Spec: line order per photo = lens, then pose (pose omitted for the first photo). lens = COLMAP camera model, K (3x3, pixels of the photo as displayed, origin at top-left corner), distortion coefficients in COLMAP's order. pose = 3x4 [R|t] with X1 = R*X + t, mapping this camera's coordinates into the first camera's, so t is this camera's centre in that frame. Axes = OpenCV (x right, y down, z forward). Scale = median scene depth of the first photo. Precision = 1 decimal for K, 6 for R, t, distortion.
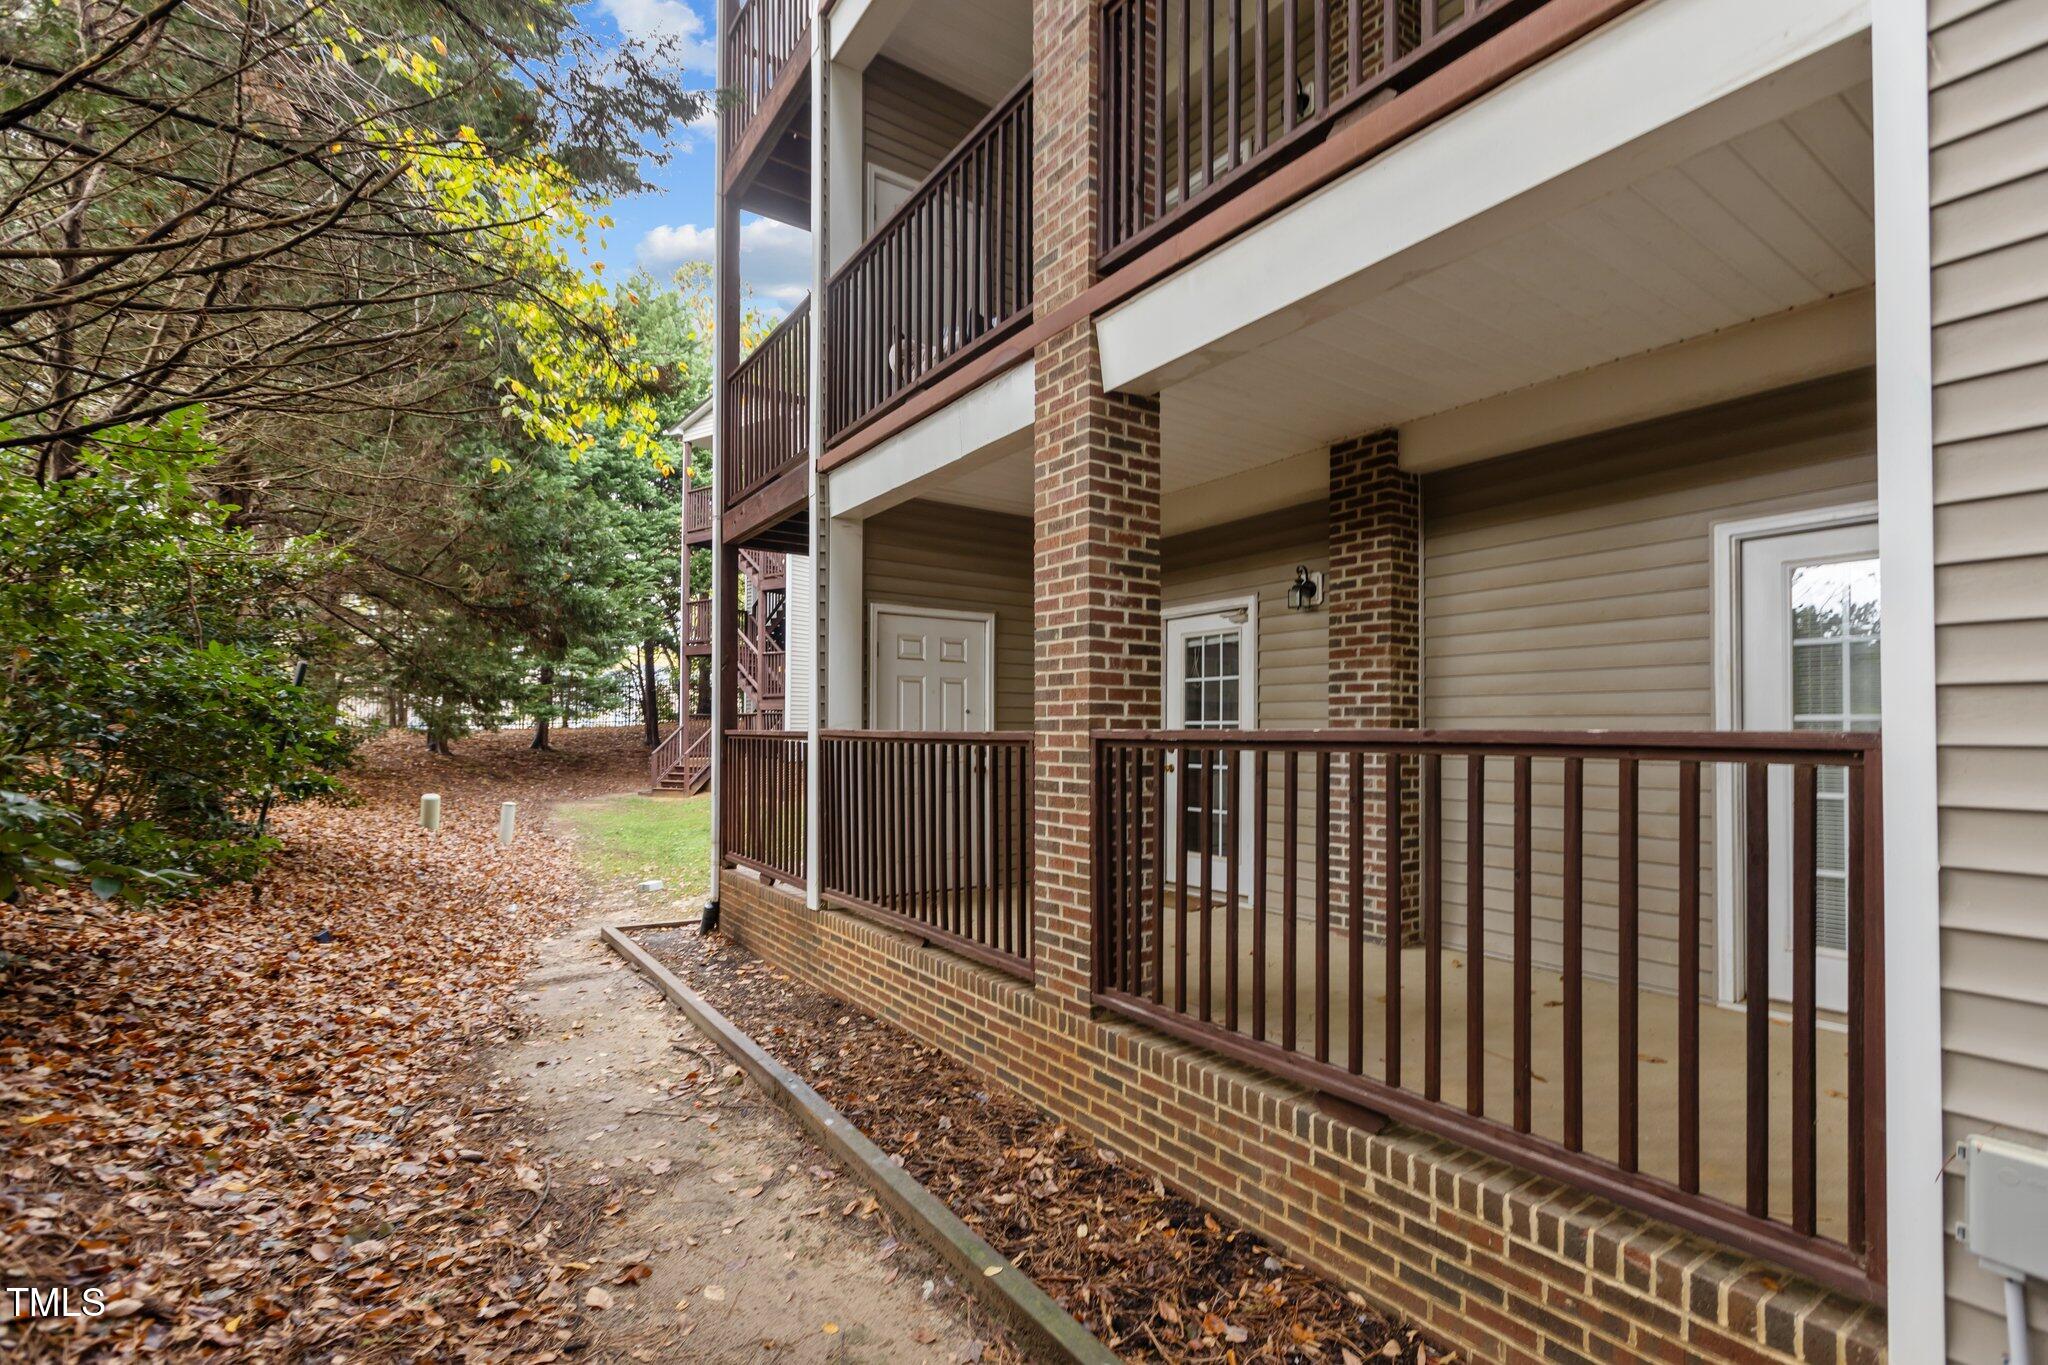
lens RADIAL K [[915.4, 0, 1022.5], [0, 915.4, 707.8], [0, 0, 1]] dist [0.005152, -0.001736]
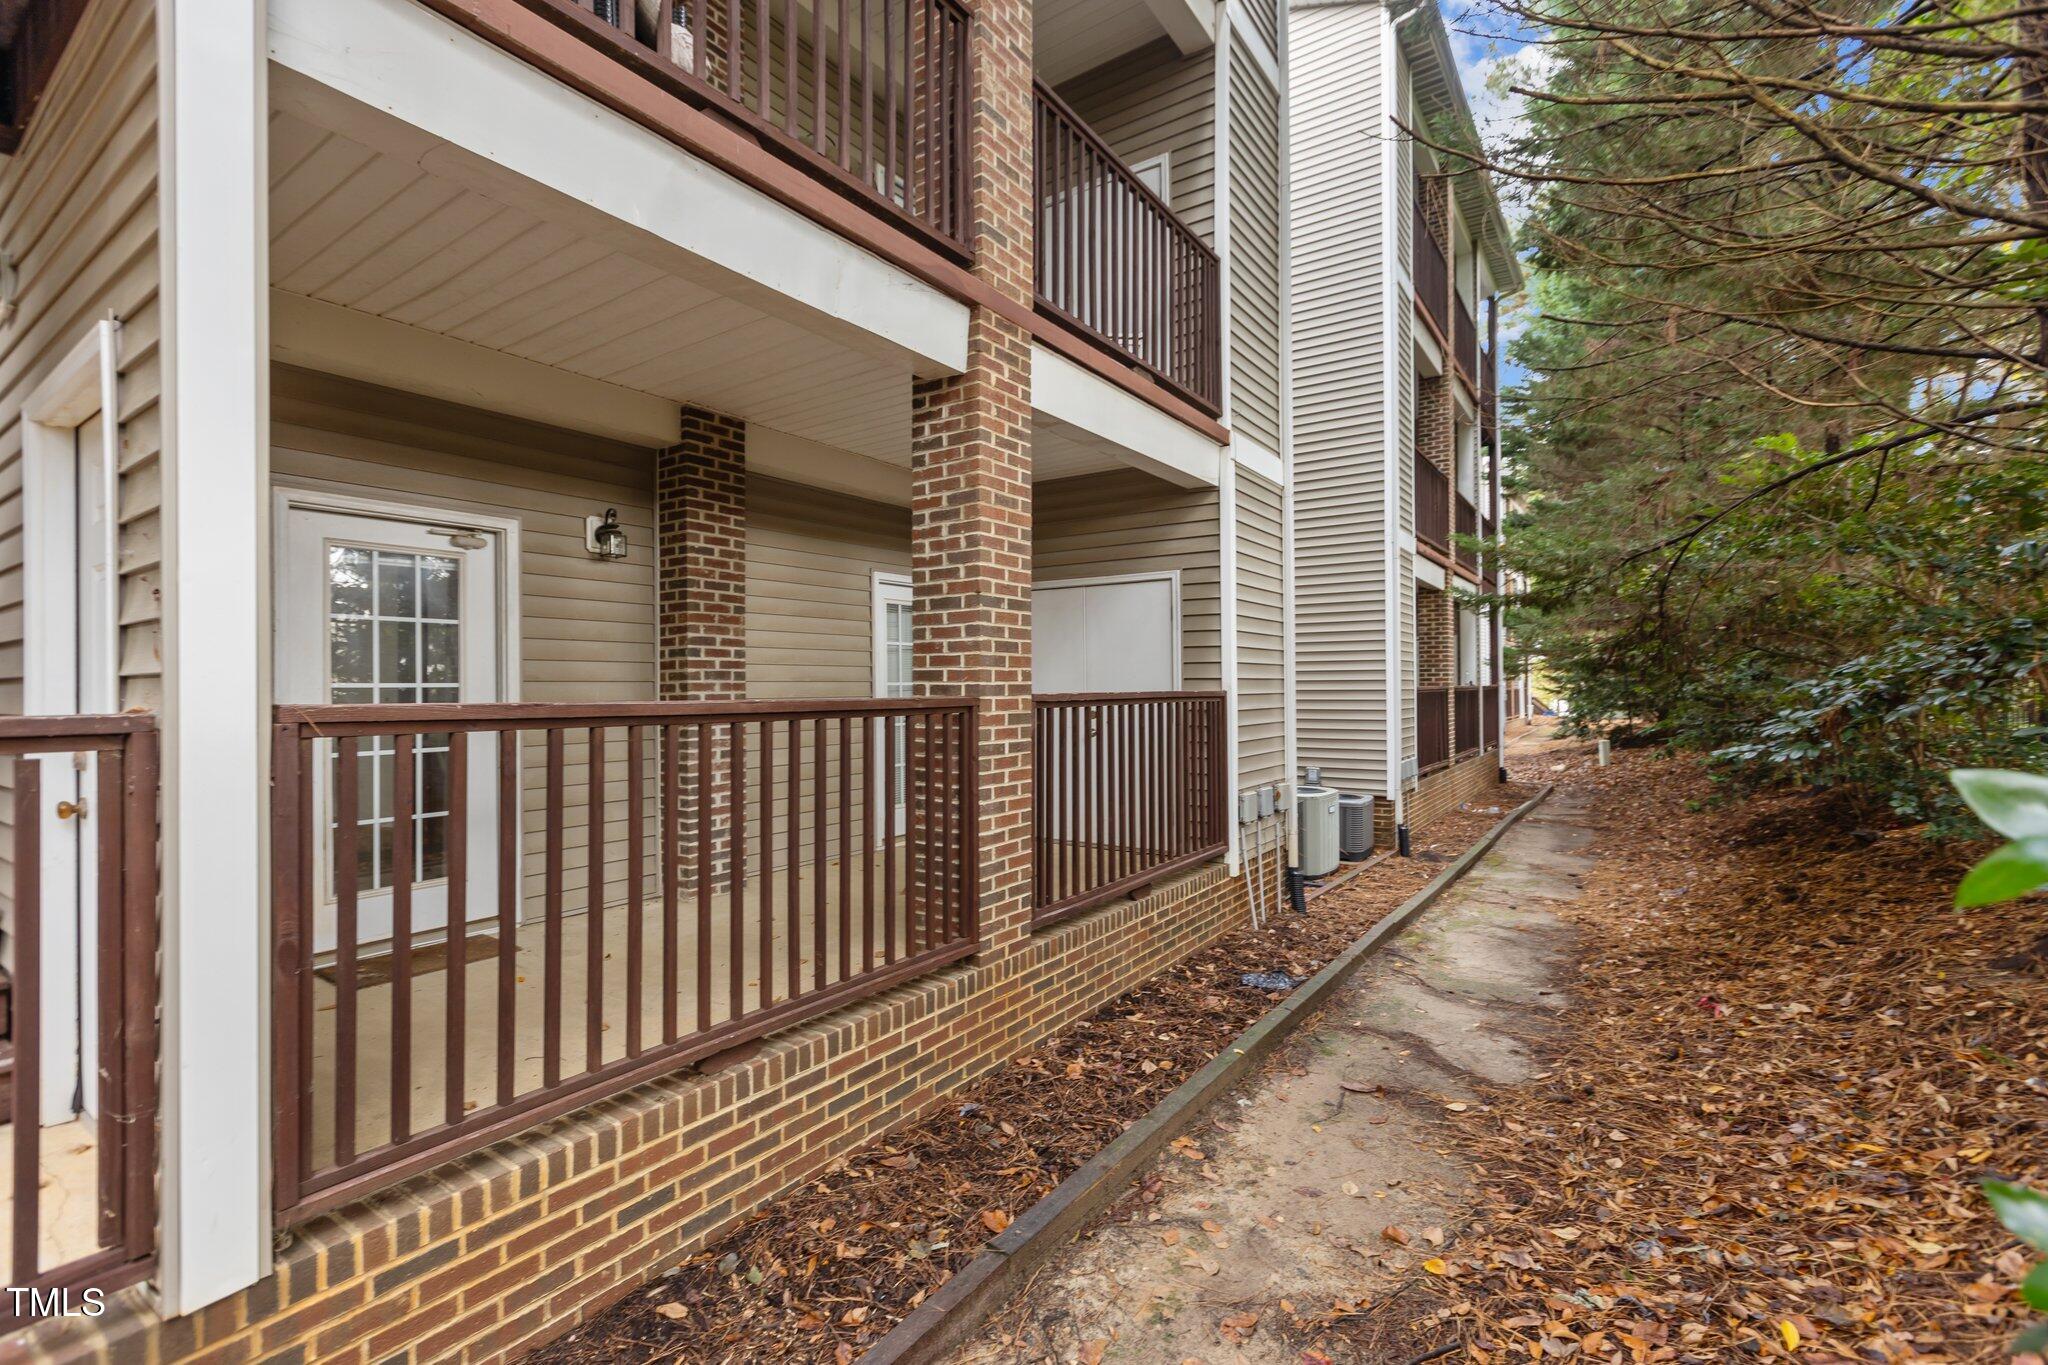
lens RADIAL K [[915.4, 0, 1021.2], [0, 915.4, 668.1], [0, 0, 1]] dist [0.005152, -0.001736]
pose [[-0.348048, 0.017543, 0.937313, -0.747426], [-0.019036, 0.999487, -0.025775, 0.016131], [-0.937283, -0.026814, -0.347535, 1.054442]]
